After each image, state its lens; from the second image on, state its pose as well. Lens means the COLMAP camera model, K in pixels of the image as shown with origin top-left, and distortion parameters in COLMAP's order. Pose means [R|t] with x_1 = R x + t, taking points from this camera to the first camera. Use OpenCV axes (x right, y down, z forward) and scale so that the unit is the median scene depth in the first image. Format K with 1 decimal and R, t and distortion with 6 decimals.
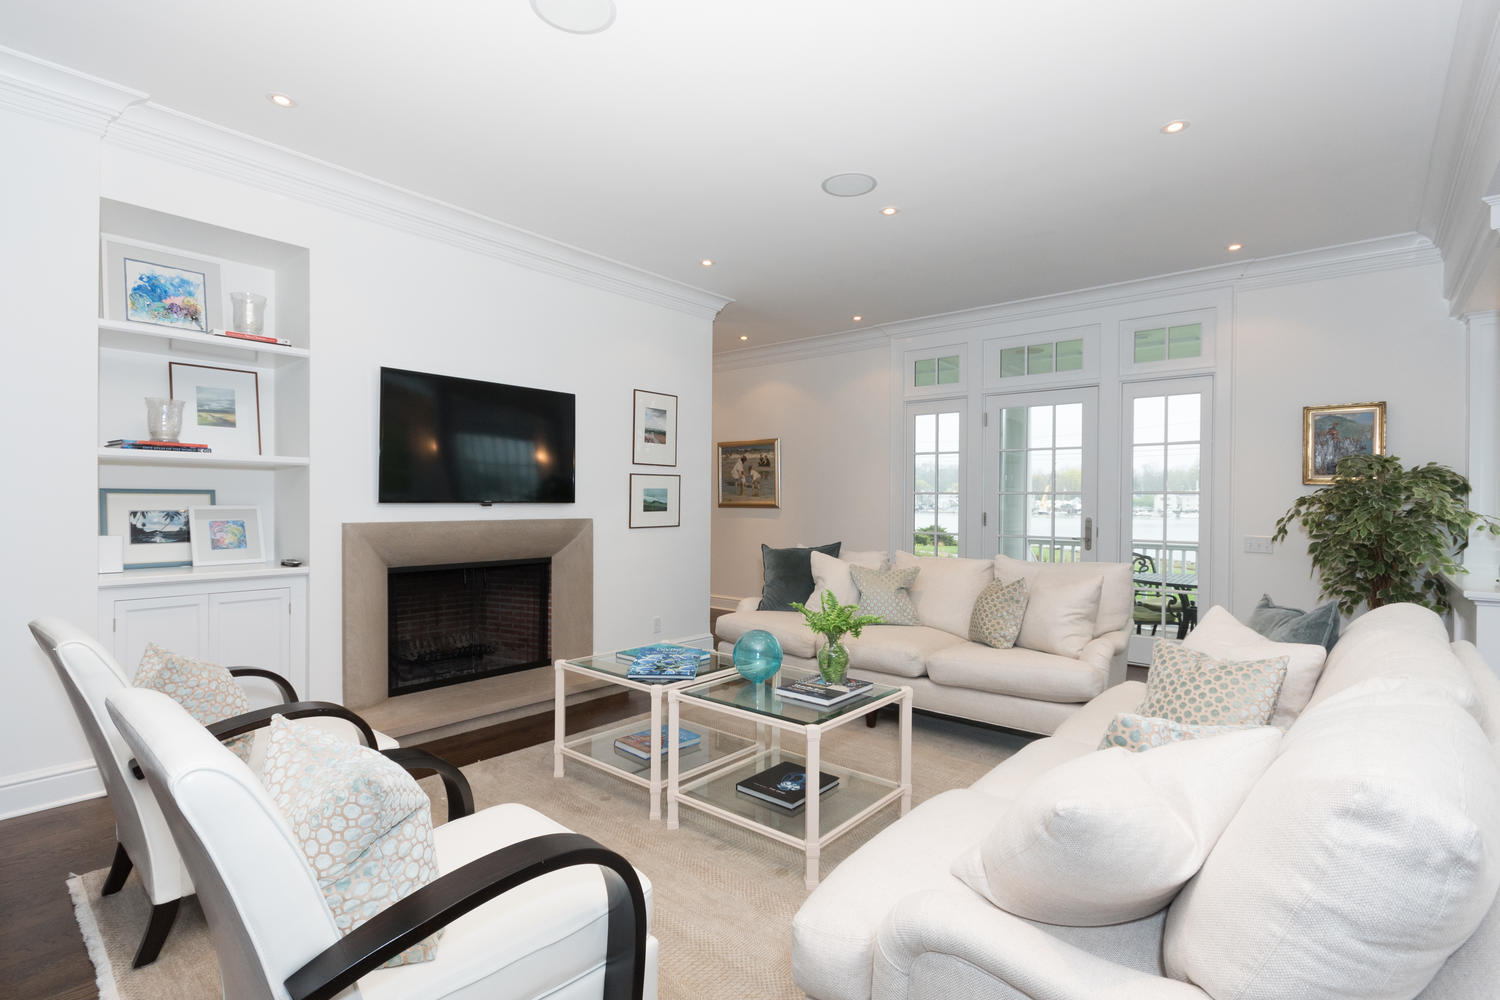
lens RADIAL K [[698.9, 0, 750.6], [0, 698.9, 501.3], [0, 0, 1]] dist [0.004049, 0.000240]
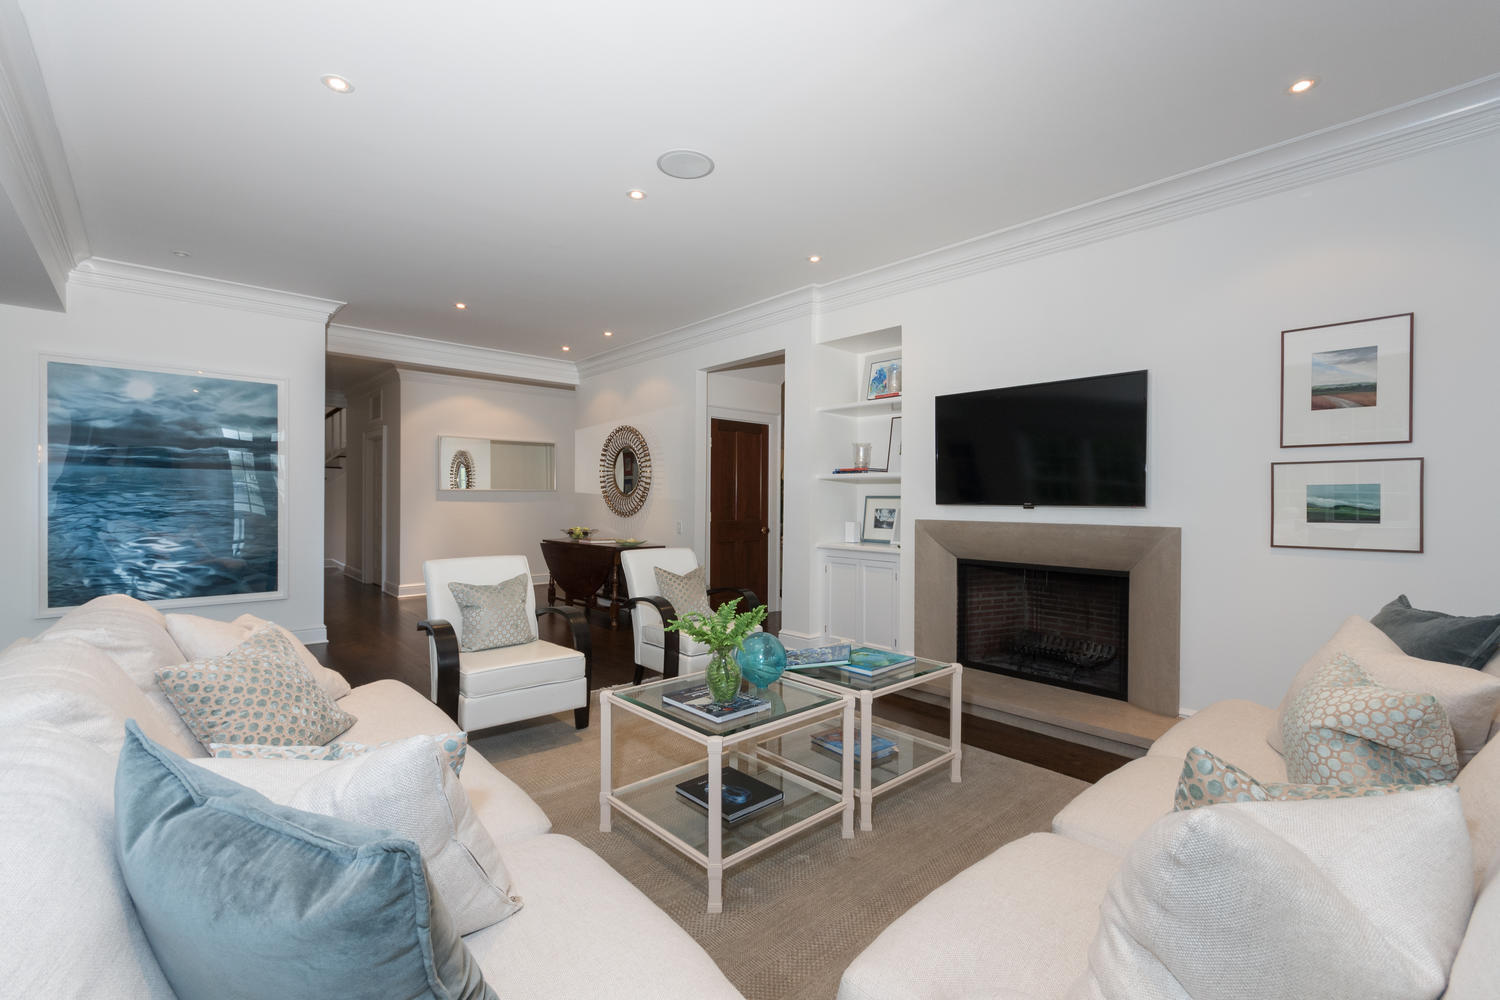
lens RADIAL K [[650.8, 0, 754.2], [0, 650.8, 502.5], [0, 0, 1]] dist [-0.002846, -0.000215]
pose [[-0.111237, -0.004456, -0.993784, 0.667866], [-0.010959, 0.999935, -0.003257, 0.006530], [0.993734, 0.010529, -0.111278, 0.803511]]
